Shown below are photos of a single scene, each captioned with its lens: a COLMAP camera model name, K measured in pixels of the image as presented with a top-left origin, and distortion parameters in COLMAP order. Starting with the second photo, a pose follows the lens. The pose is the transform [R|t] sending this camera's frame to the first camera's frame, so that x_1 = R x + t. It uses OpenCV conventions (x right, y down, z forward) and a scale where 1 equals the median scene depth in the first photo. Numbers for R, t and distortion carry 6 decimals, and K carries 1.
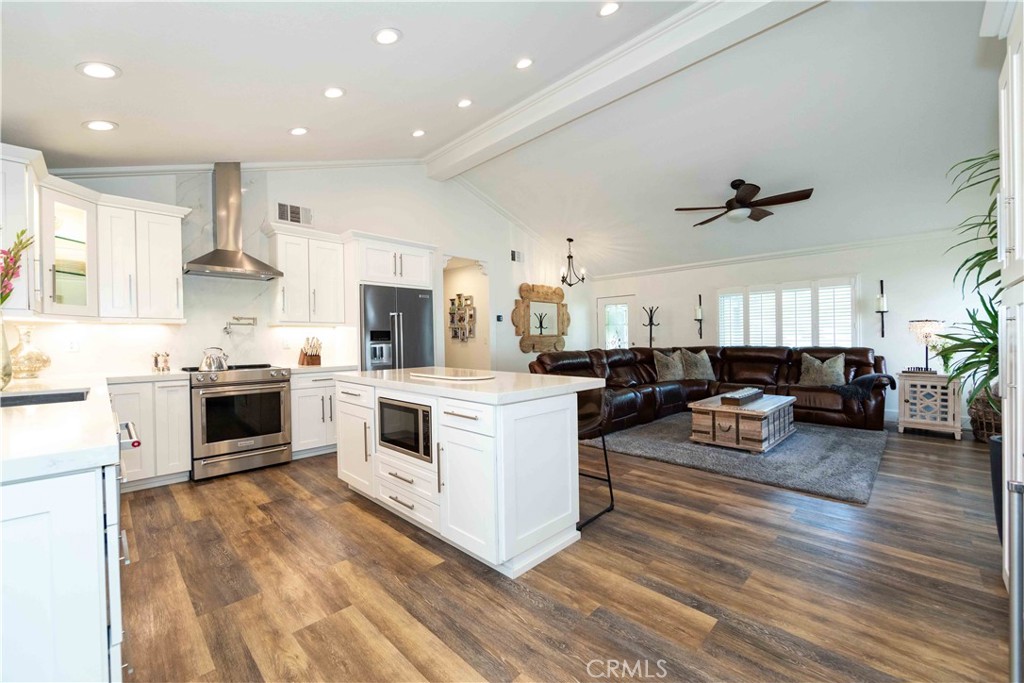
lens RADIAL K [[431.9, 0, 512.0], [0, 431.9, 341.5], [0, 0, 1]] dist [-0.000573, -0.000014]
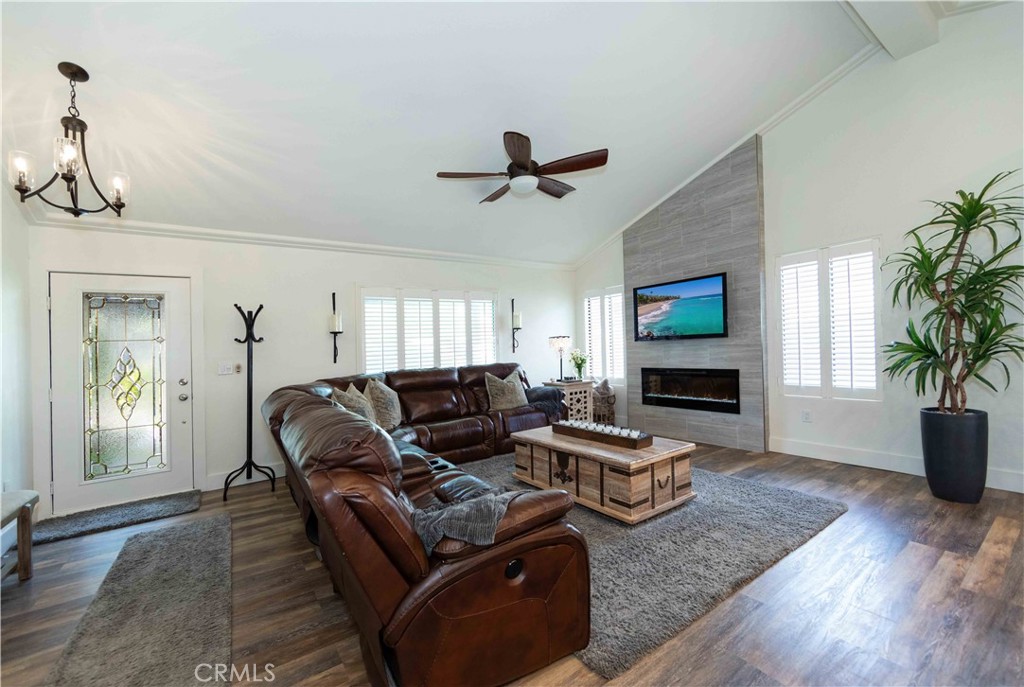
lens RADIAL K [[413.4, 0, 512.0], [0, 413.4, 343.5], [0, 0, 1]] dist [-0.001892, -0.000131]
pose [[0.170732, 0.007864, 0.985286, -0.167235], [0.048822, 0.998672, -0.016431, -0.018395], [-0.984107, 0.050909, 0.170122, 0.967797]]
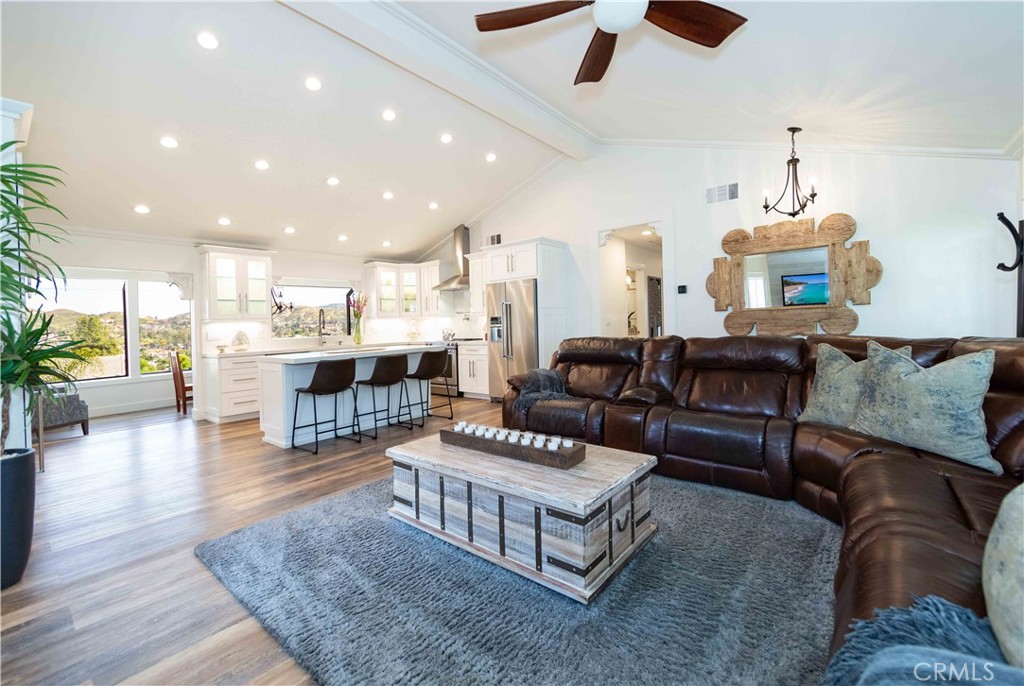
lens RADIAL K [[413.4, 0, 512.0], [0, 413.4, 343.0], [0, 0, 1]] dist [-0.001892, -0.000131]
pose [[0.086550, 0.057572, -0.994583, 0.953338], [0.033417, 0.997599, 0.060655, -0.020253], [0.995687, -0.038485, 0.084418, 0.911762]]
